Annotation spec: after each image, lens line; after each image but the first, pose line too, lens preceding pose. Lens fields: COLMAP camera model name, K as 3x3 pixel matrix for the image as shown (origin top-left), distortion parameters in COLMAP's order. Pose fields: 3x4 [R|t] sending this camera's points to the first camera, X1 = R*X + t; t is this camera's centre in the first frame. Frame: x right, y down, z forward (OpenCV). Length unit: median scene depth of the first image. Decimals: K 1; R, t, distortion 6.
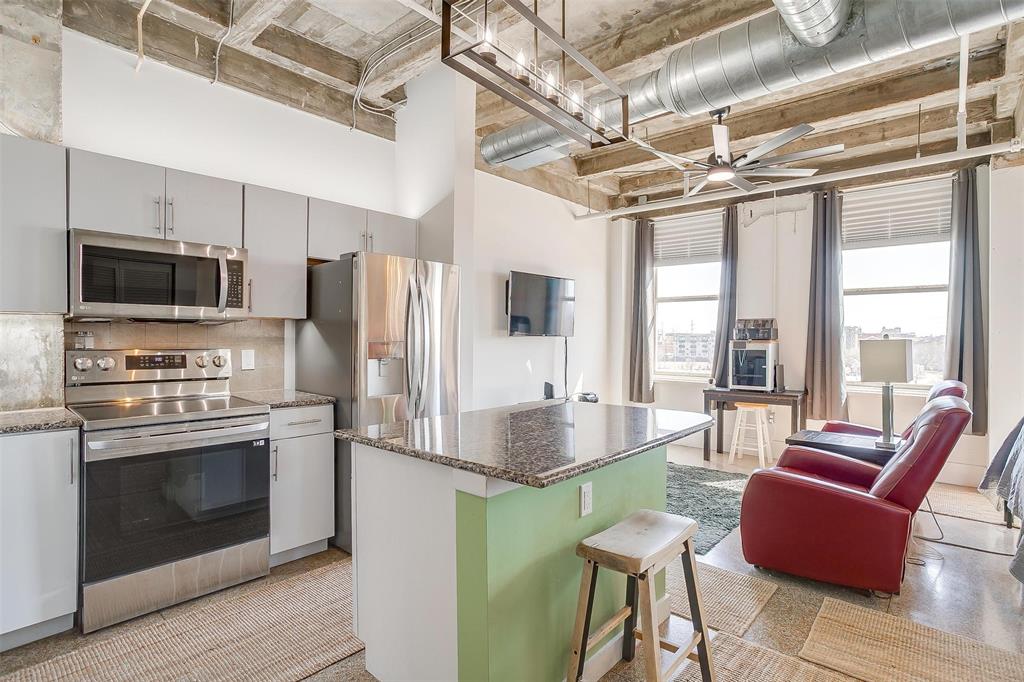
lens RADIAL K [[515.1, 0, 509.1], [0, 515.1, 334.8], [0, 0, 1]] dist [-0.058533, 0.033787]
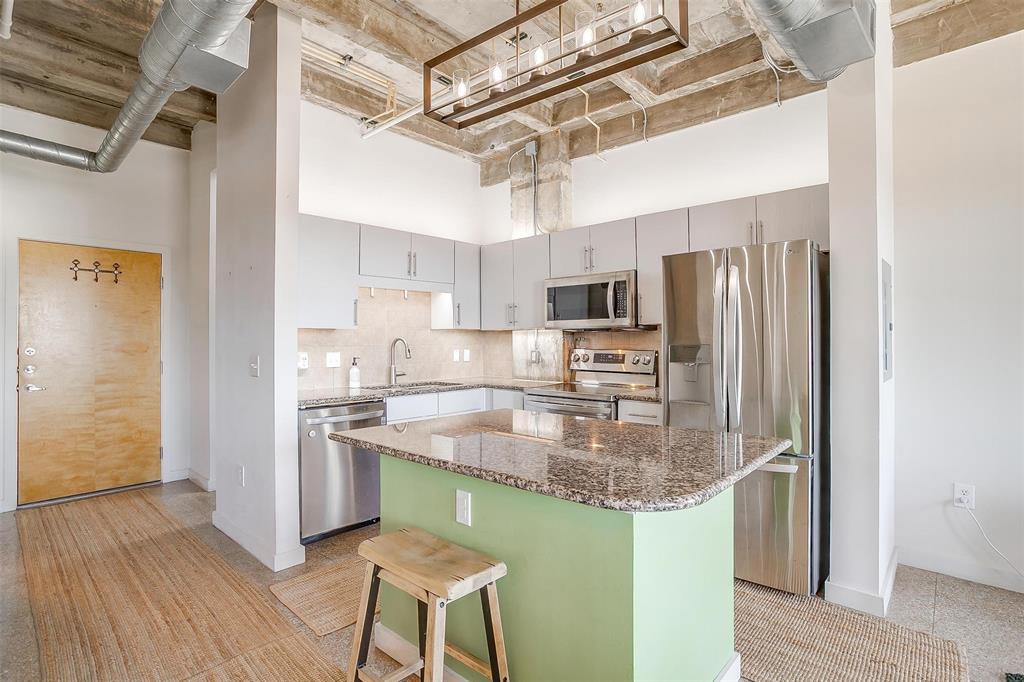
lens RADIAL K [[500.6, 0, 513.3], [0, 500.6, 337.7], [0, 0, 1]] dist [-0.057255, 0.034350]
pose [[-0.003289, -0.009284, -0.999951, 0.402228], [0.009416, 0.999912, -0.009315, 0.002925], [0.999950, -0.009446, -0.003201, 0.403151]]
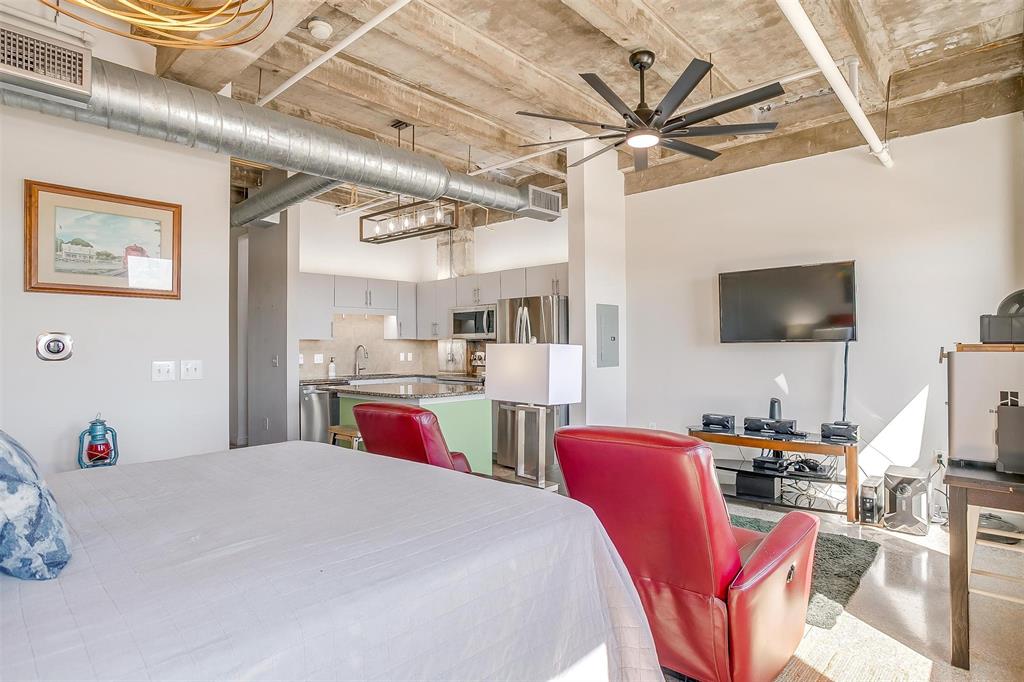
lens RADIAL K [[551.1, 0, 512.0], [0, 551.1, 341.0], [0, 0, 1]] dist [-0.049481, 0.031747]
pose [[-0.011713, -0.015353, -0.999814, 0.973760], [0.011587, 0.999813, -0.015489, 0.009861], [0.999864, -0.011766, -0.011533, 0.612665]]
